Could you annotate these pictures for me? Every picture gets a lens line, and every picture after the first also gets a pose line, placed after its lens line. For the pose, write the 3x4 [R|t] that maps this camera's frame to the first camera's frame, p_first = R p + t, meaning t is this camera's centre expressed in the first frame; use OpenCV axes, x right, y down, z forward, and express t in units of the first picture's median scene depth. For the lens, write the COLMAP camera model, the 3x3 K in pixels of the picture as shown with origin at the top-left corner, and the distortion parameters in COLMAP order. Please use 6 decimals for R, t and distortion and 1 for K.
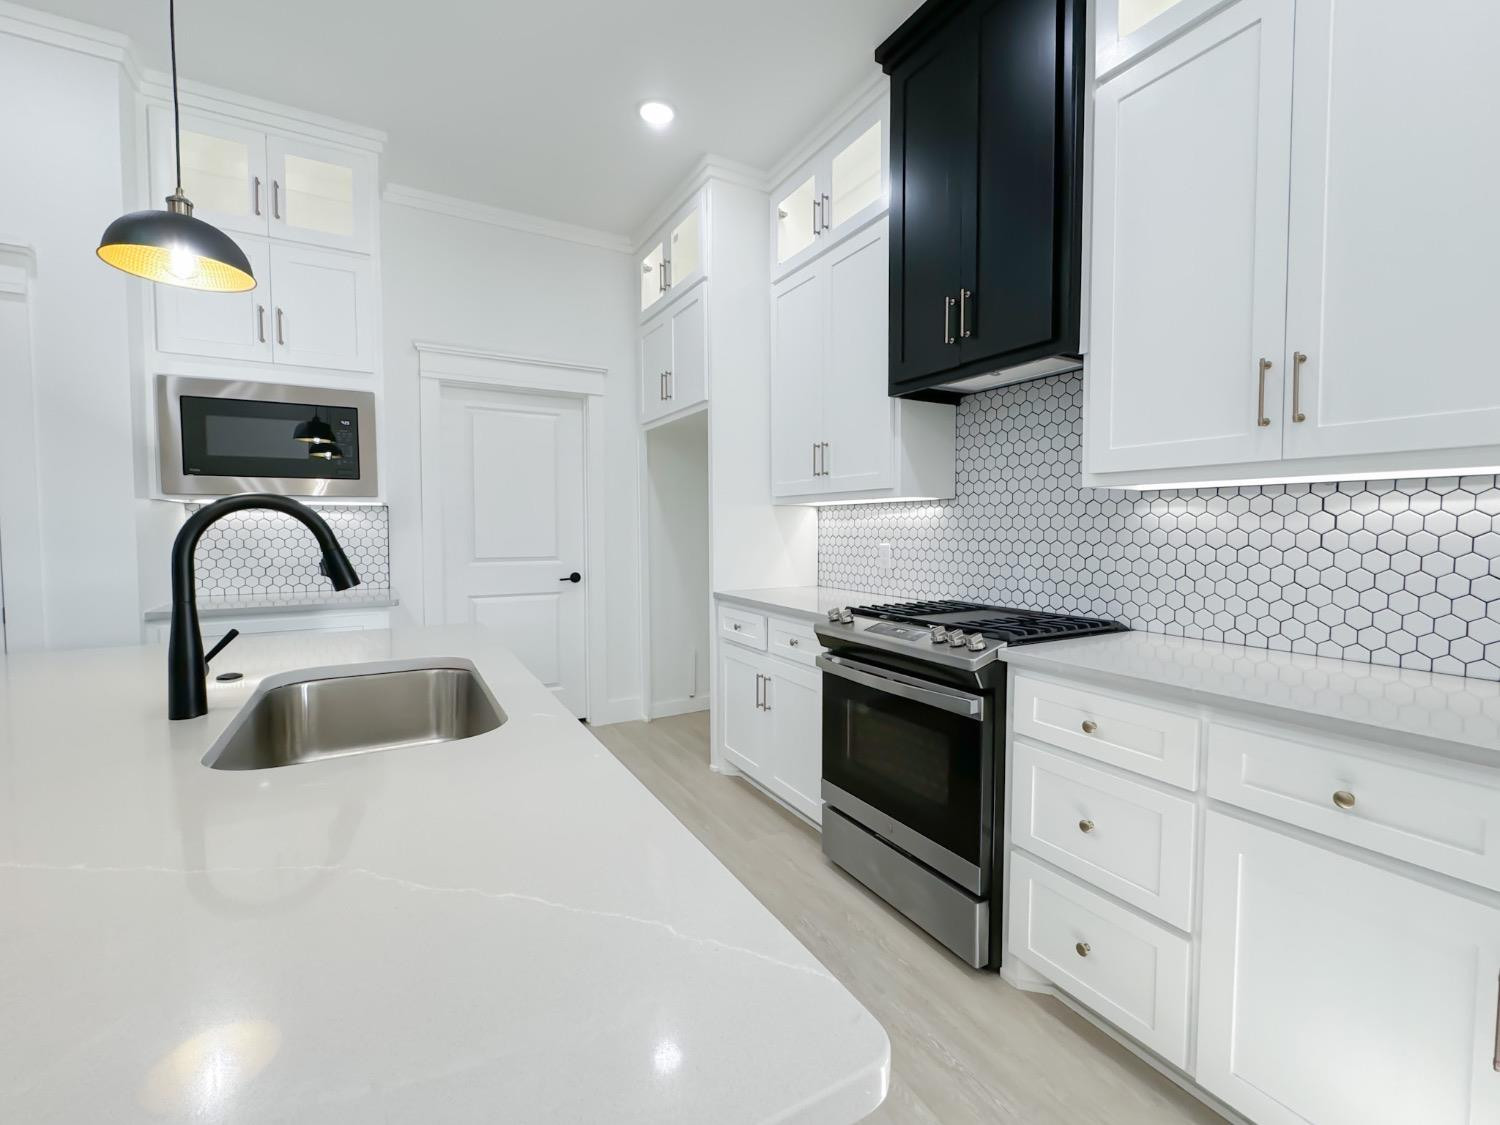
lens RADIAL K [[615.0, 0, 750.0], [0, 615.0, 562.5], [0, 0, 1]] dist [0.000267, -0.000126]
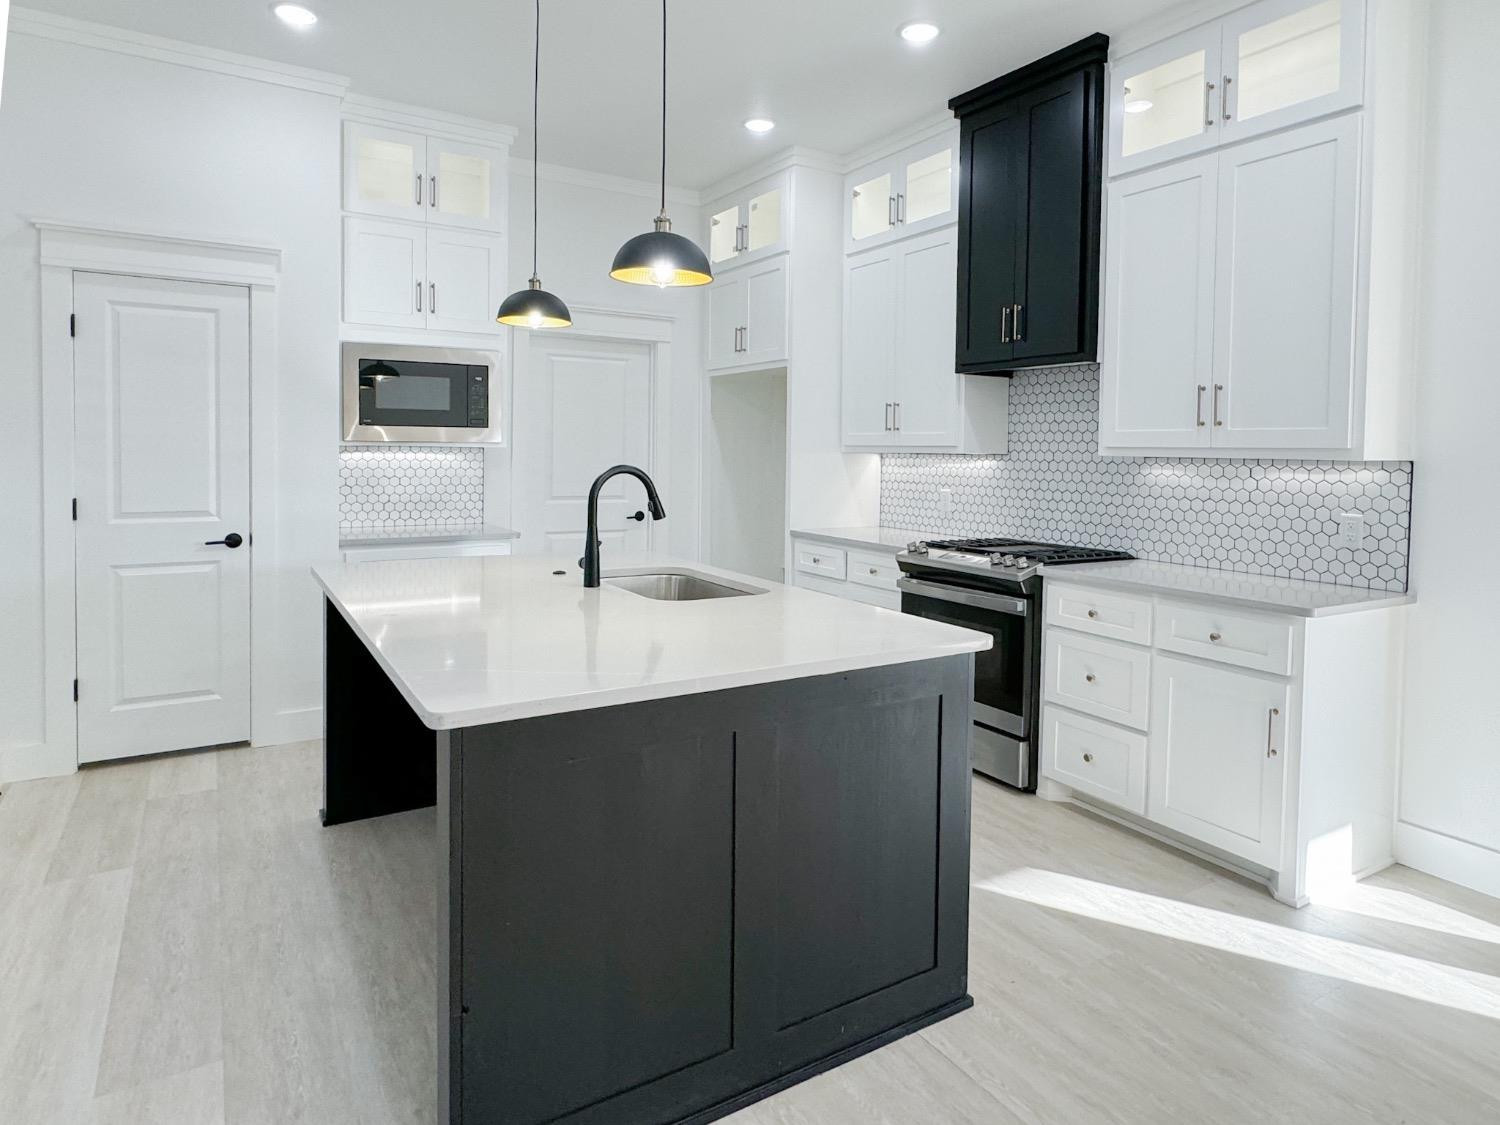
lens RADIAL K [[794.7, 0, 735.4], [0, 794.7, 497.9], [0, 0, 1]] dist [0.001140, 0.000042]
pose [[0.999912, 0.012849, -0.003216, -0.219492], [-0.012861, 0.999910, -0.003727, -0.005781], [0.003167, 0.003768, 0.999988, -0.633249]]
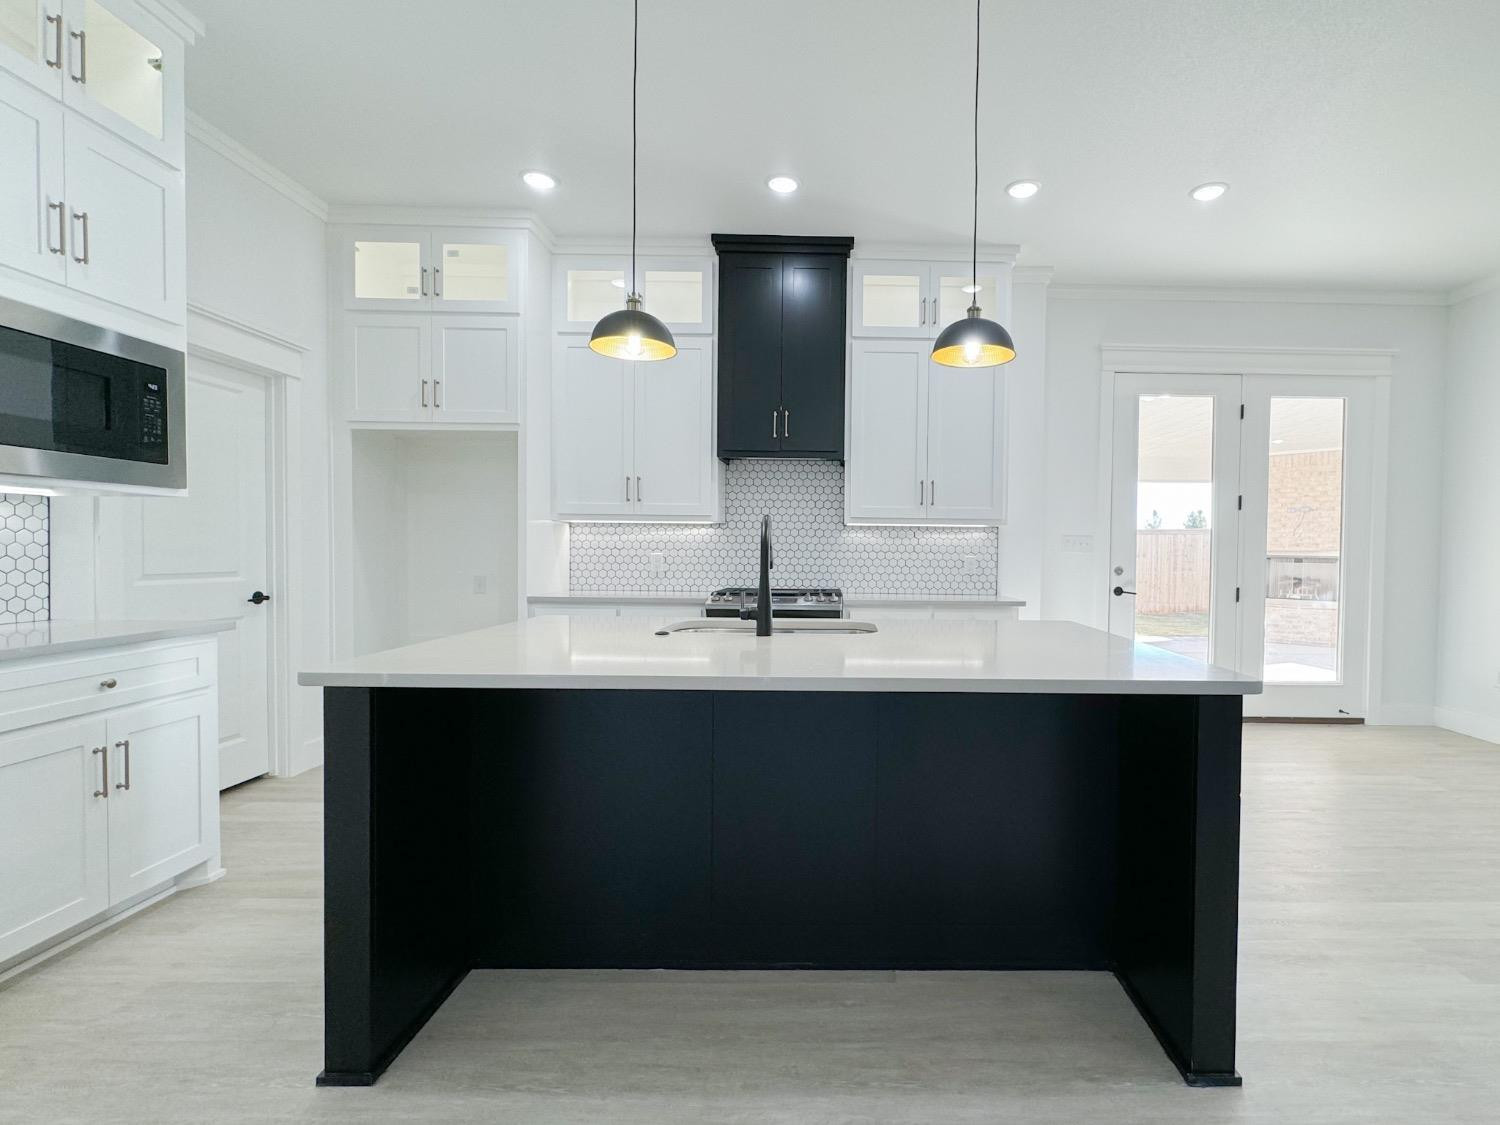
lens RADIAL K [[696.5, 0, 746.4], [0, 696.5, 578.5], [0, 0, 1]] dist [0.000431, -0.000040]
pose [[0.580207, -0.025679, 0.814064, -1.210343], [0.035196, 0.999360, 0.006438, 0.029381], [-0.813708, 0.024917, 0.580739, -0.077001]]
